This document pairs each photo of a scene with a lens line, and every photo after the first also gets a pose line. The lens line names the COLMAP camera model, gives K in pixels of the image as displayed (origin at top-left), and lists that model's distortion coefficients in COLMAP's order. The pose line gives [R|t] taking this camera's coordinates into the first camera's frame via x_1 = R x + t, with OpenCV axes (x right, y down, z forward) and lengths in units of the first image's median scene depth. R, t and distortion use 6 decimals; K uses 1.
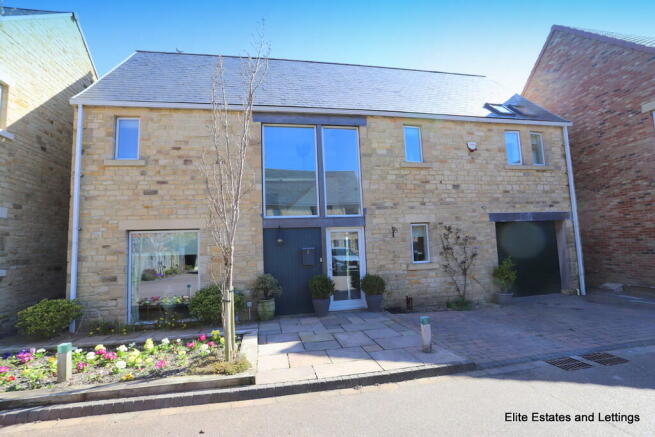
lens RADIAL K [[316.3, 0, 321.7], [0, 316.3, 218.3], [0, 0, 1]] dist [-0.070741, 0.027858]
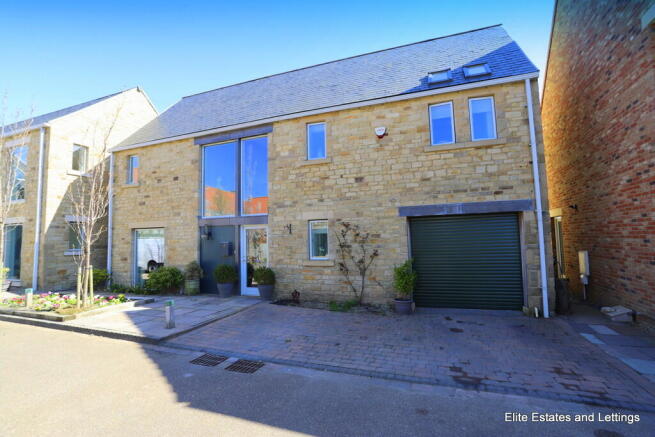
lens RADIAL K [[316.3, 0, 327.7], [0, 316.3, 217.5], [0, 0, 1]] dist [-0.070741, 0.027858]
pose [[0.852471, -0.018887, -0.522433, 0.864037], [0.036237, 0.999078, 0.023010, -0.014690], [0.521517, -0.038547, 0.852370, 0.154529]]
